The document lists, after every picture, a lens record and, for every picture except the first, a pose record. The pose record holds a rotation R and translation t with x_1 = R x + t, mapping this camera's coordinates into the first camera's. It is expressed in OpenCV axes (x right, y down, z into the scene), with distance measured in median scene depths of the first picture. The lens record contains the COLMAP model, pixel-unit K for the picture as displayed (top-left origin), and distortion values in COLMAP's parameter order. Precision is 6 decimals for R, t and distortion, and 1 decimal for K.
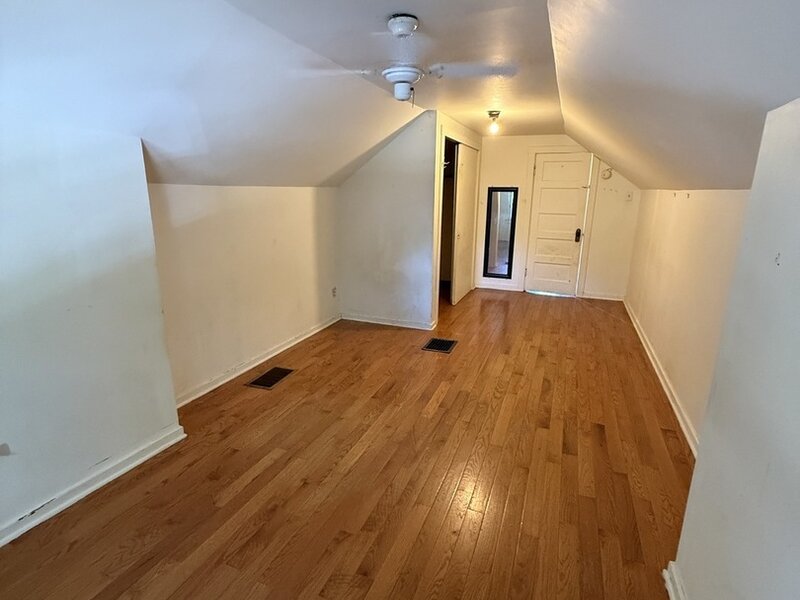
lens RADIAL K [[410.1, 0, 409.1], [0, 410.1, 296.2], [0, 0, 1]] dist [0.003409, 0.000393]
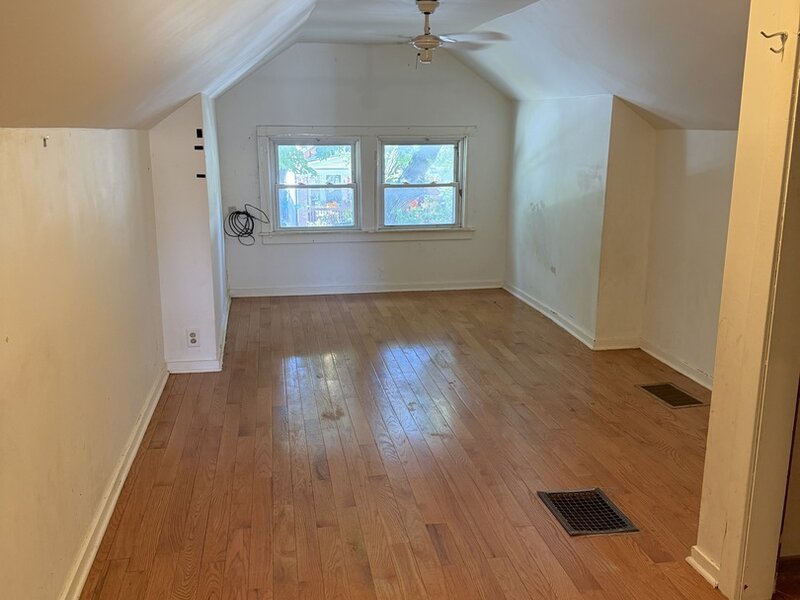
lens RADIAL K [[751.0, 0, 400.0], [0, 751.0, 300.0], [0, 0, 1]] dist [0.195914, -0.408776]
pose [[-0.856291, 0.100168, -0.506687, 0.752926], [-0.138757, 0.900335, 0.412485, -0.449775], [0.497506, 0.423513, -0.757050, 1.751107]]
